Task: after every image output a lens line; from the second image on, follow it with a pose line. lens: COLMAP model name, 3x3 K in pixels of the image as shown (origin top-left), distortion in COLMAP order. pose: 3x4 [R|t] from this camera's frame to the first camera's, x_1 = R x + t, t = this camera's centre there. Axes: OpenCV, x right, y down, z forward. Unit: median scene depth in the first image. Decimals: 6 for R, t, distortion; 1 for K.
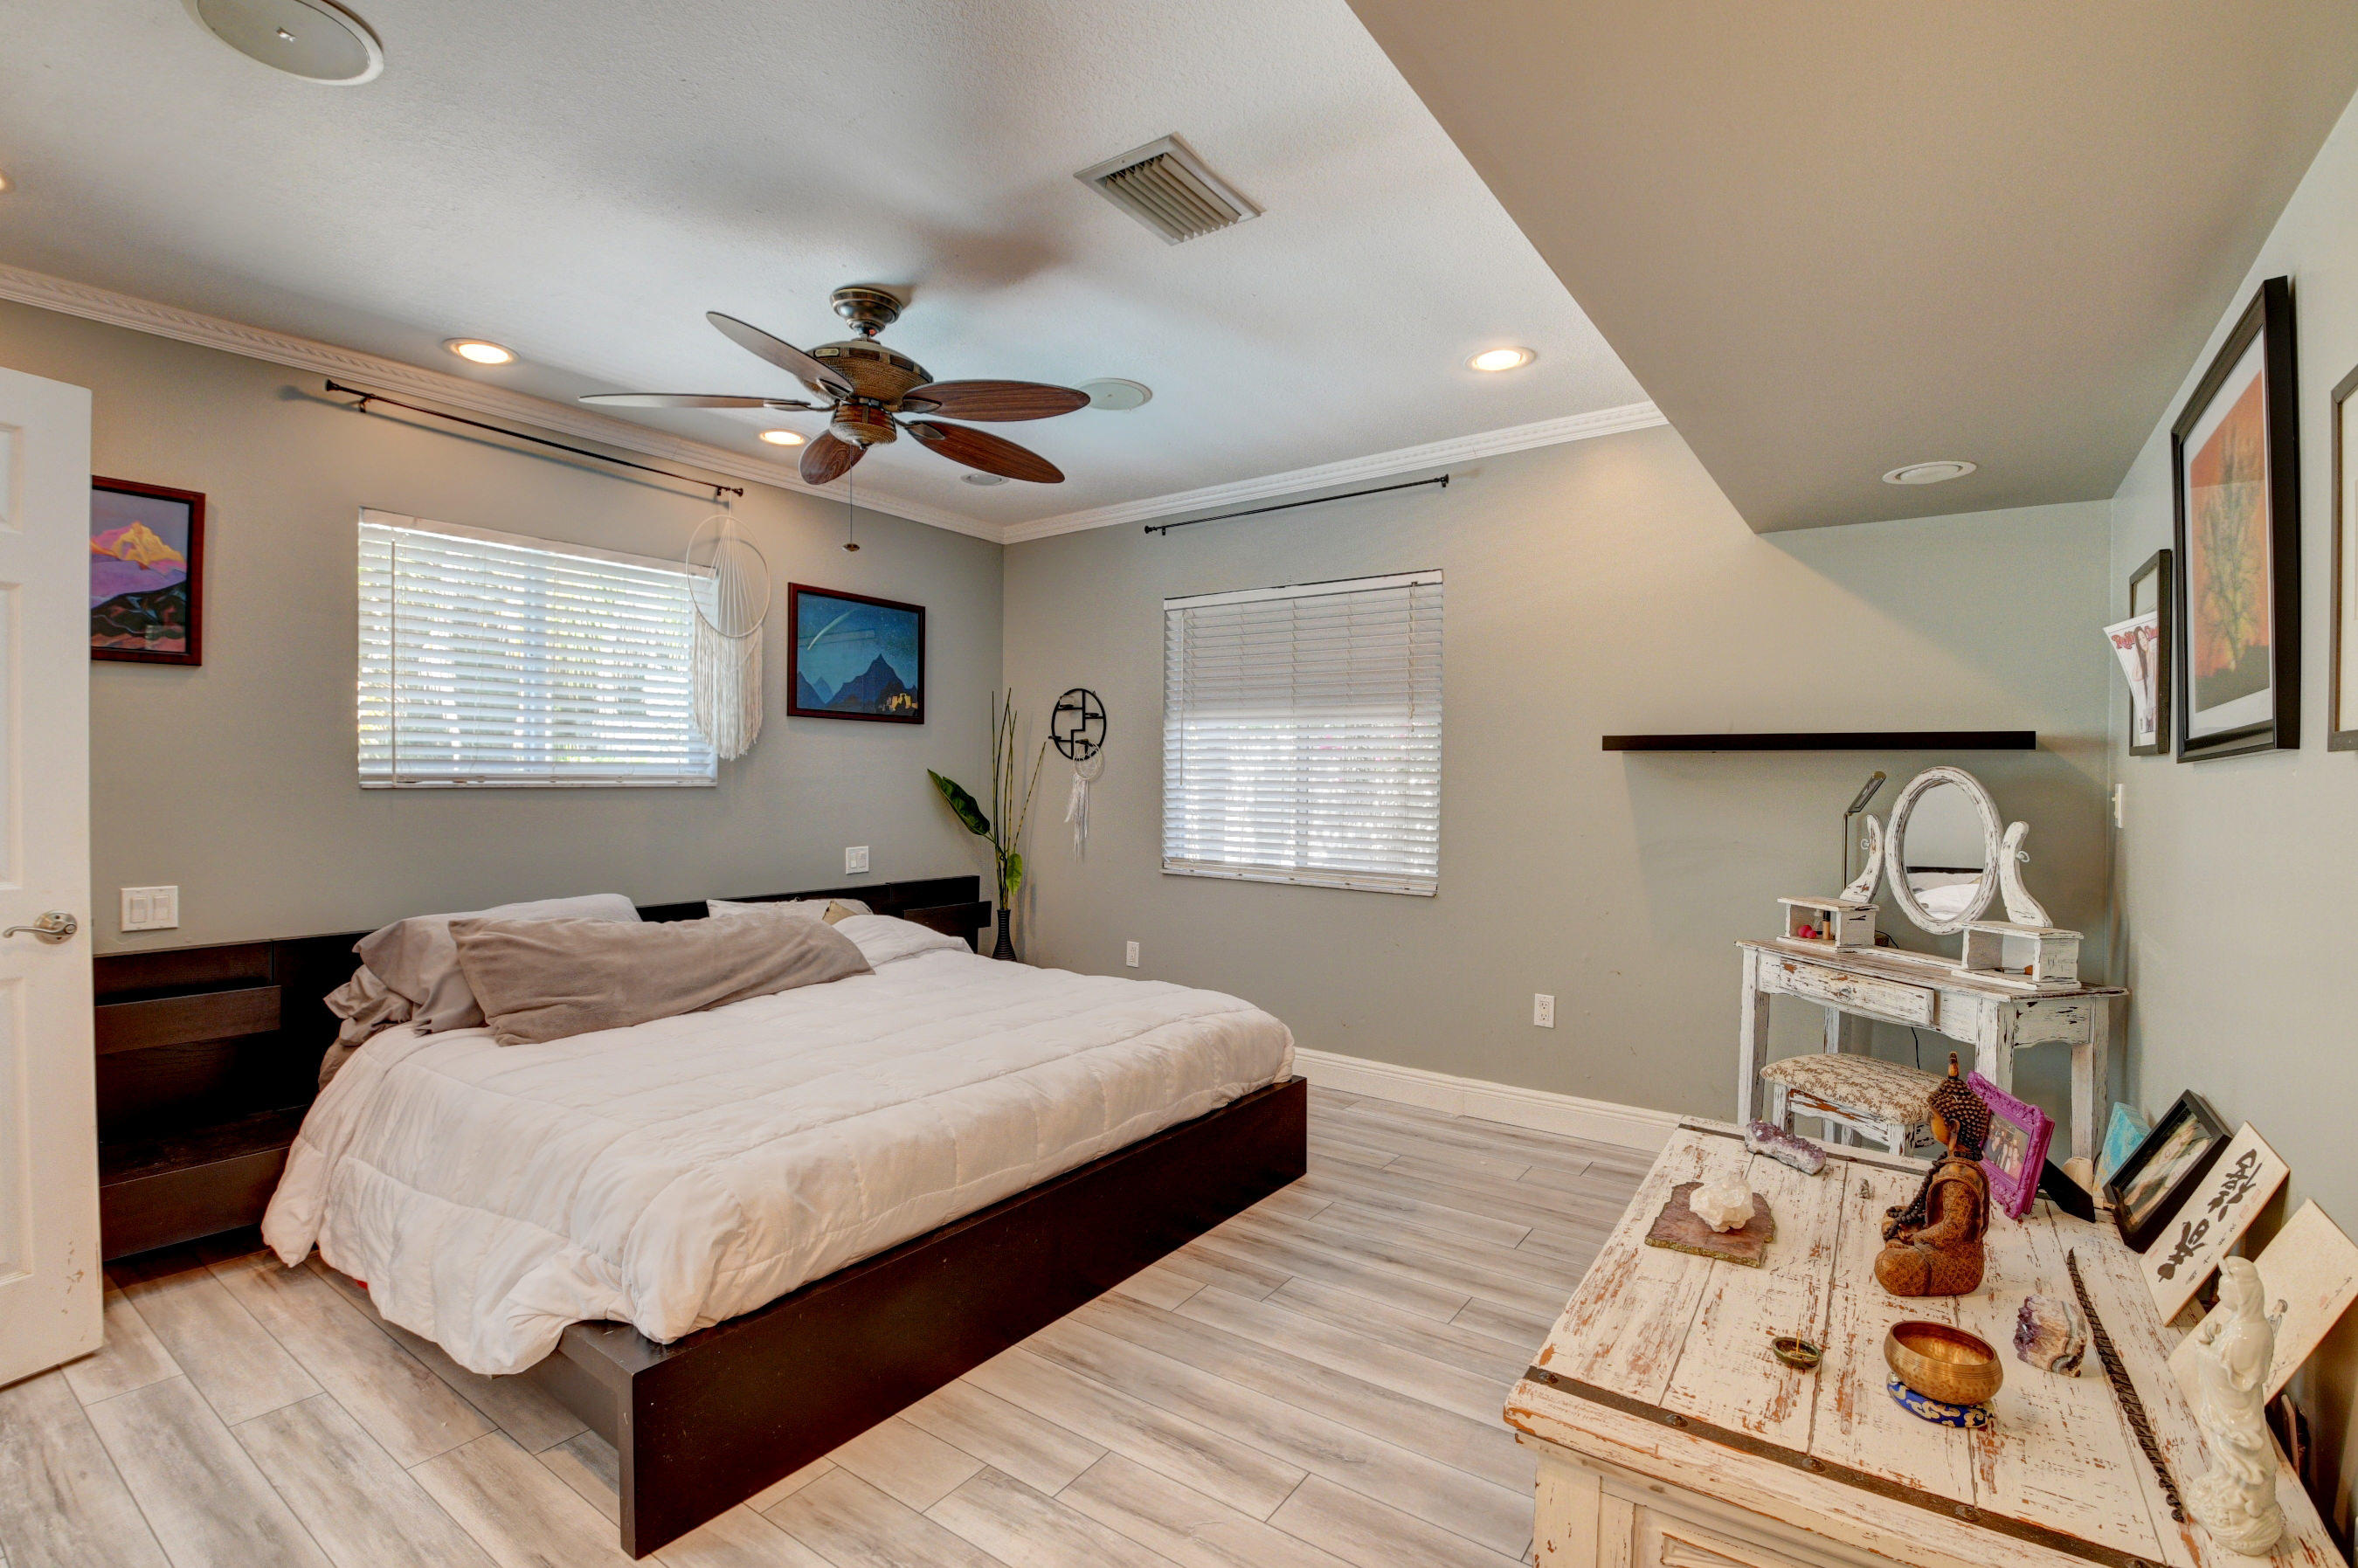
lens RADIAL K [[1043.7, 0, 1174.0], [0, 1043.7, 785.1], [0, 0, 1]] dist [0.016793, -0.029003]
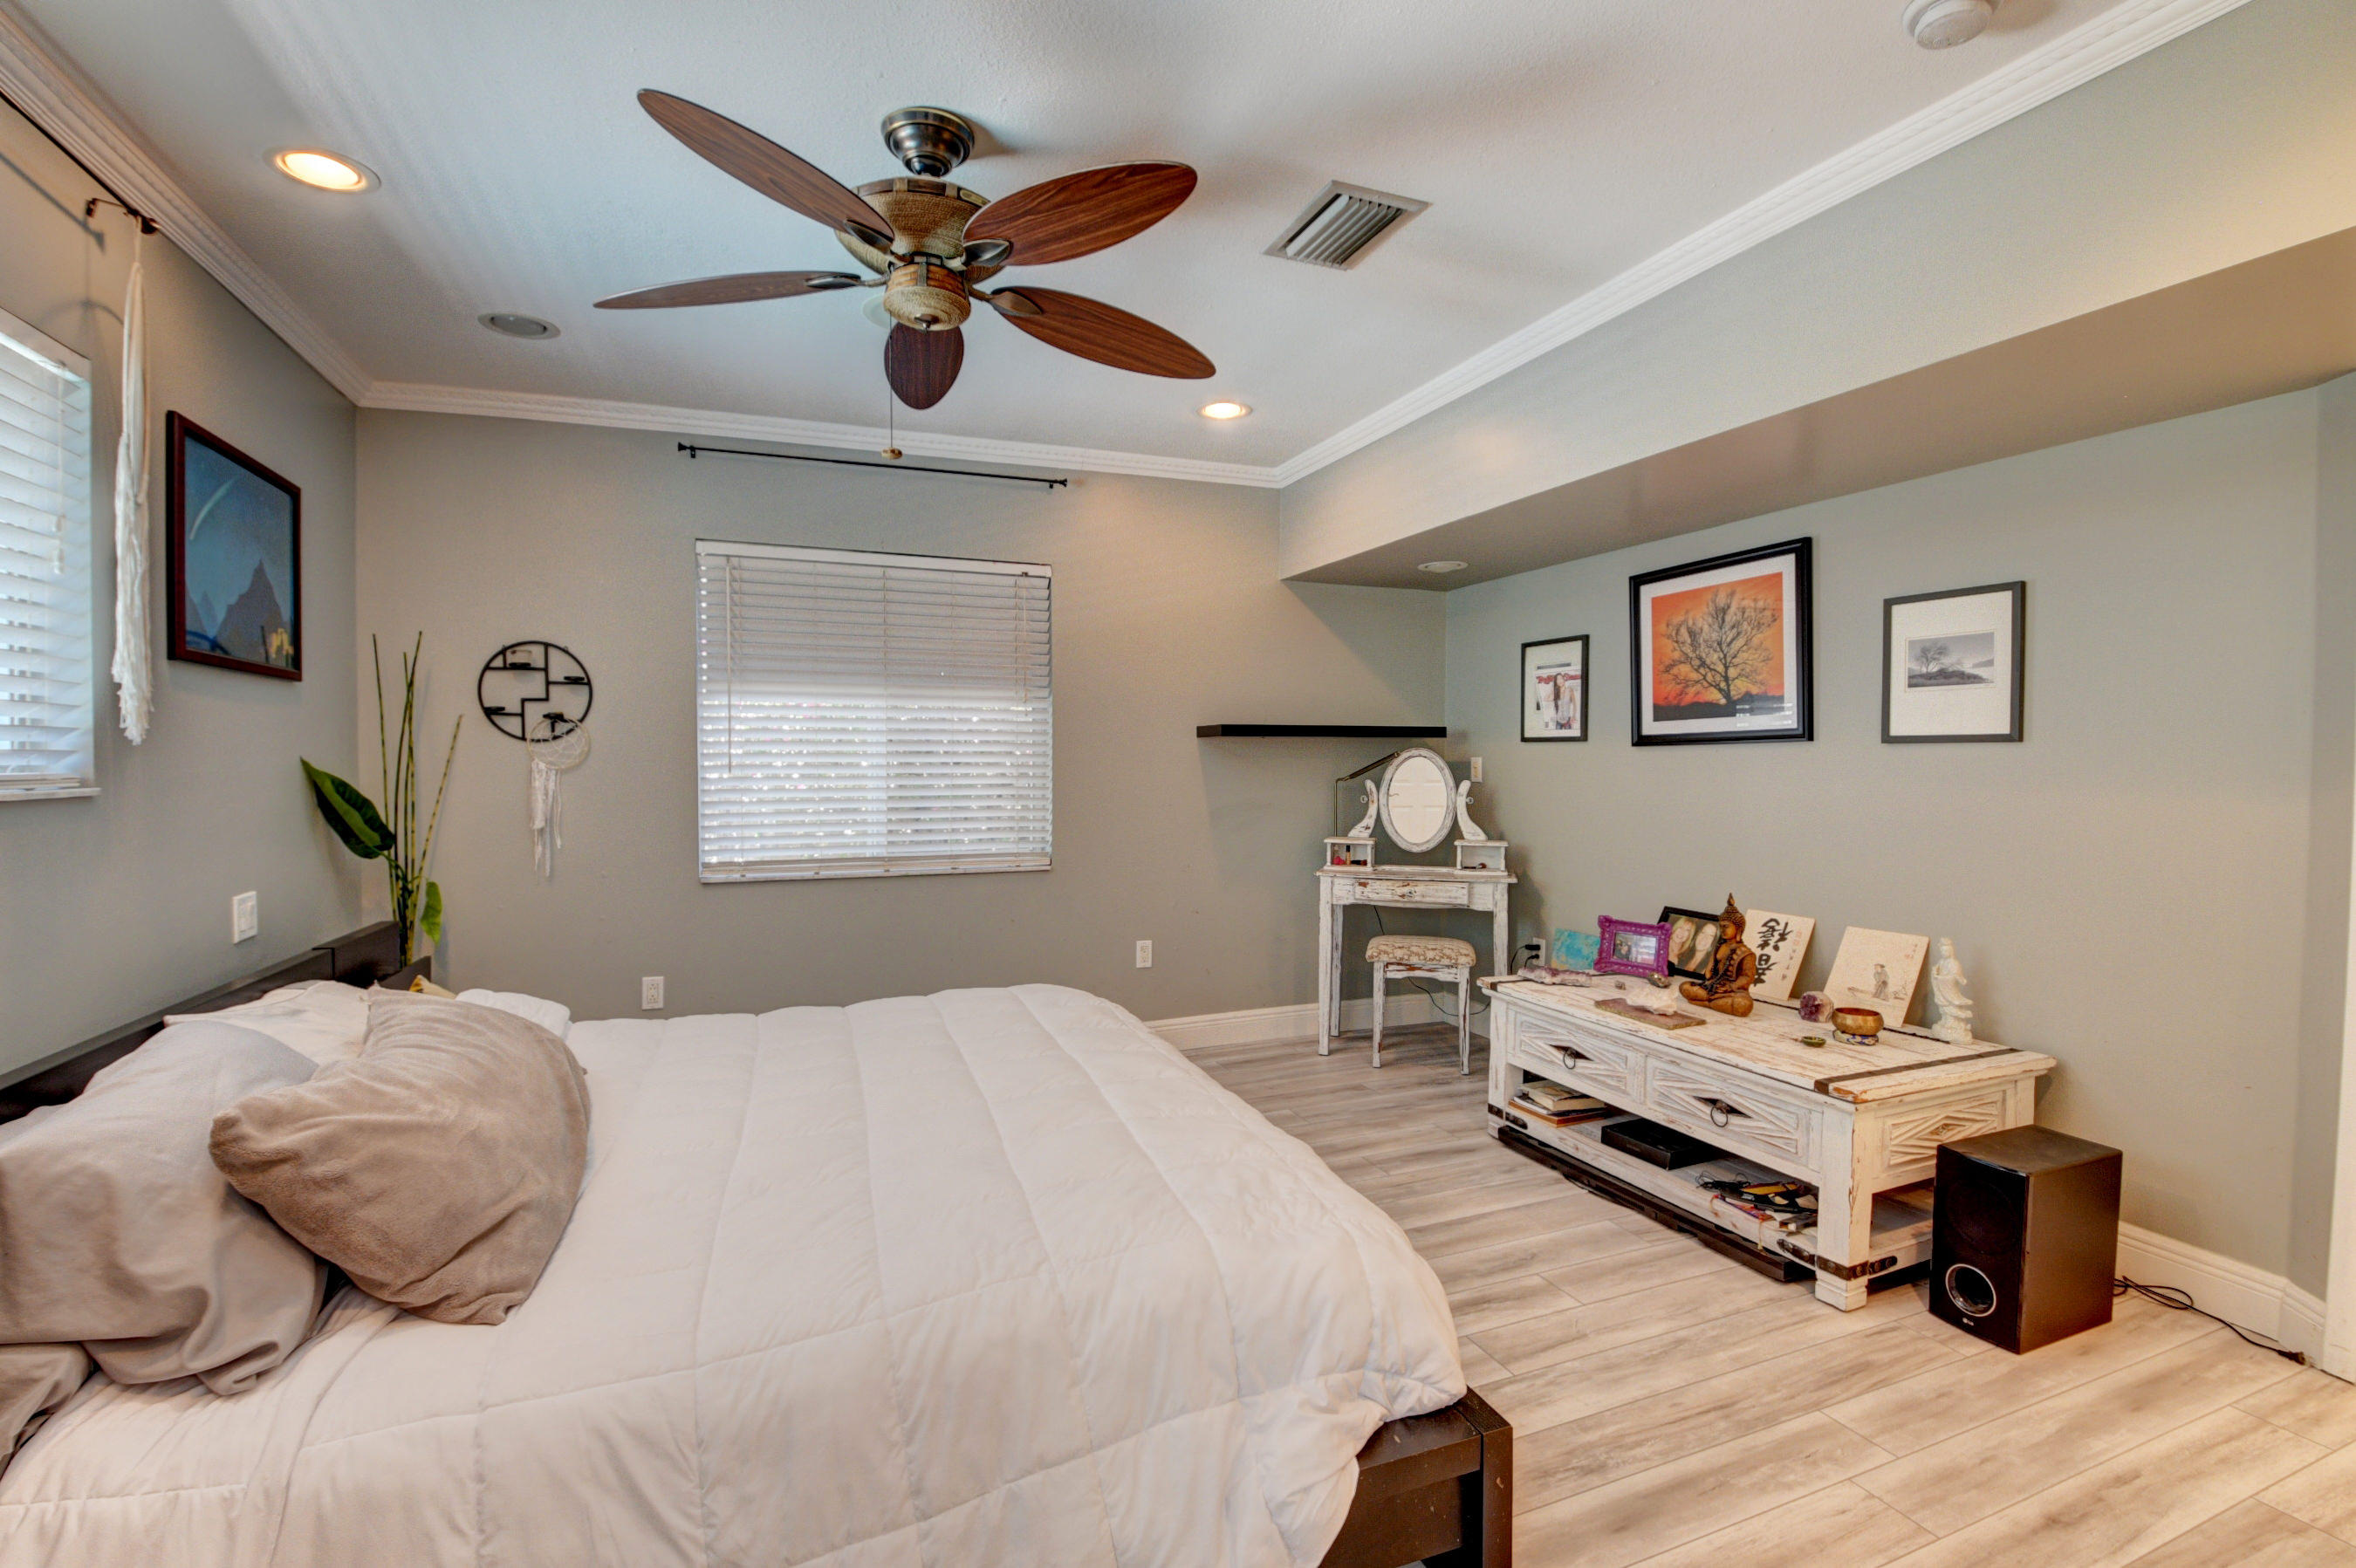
lens RADIAL K [[1042.9, 0, 1173.0], [0, 1042.9, 785.1], [0, 0, 1]] dist [0.016793, -0.029003]
pose [[0.543664, -0.033445, 0.838636, -0.565890], [0.016496, 0.999439, 0.029164, -0.009364], [-0.839141, -0.002021, 0.543910, 0.302701]]
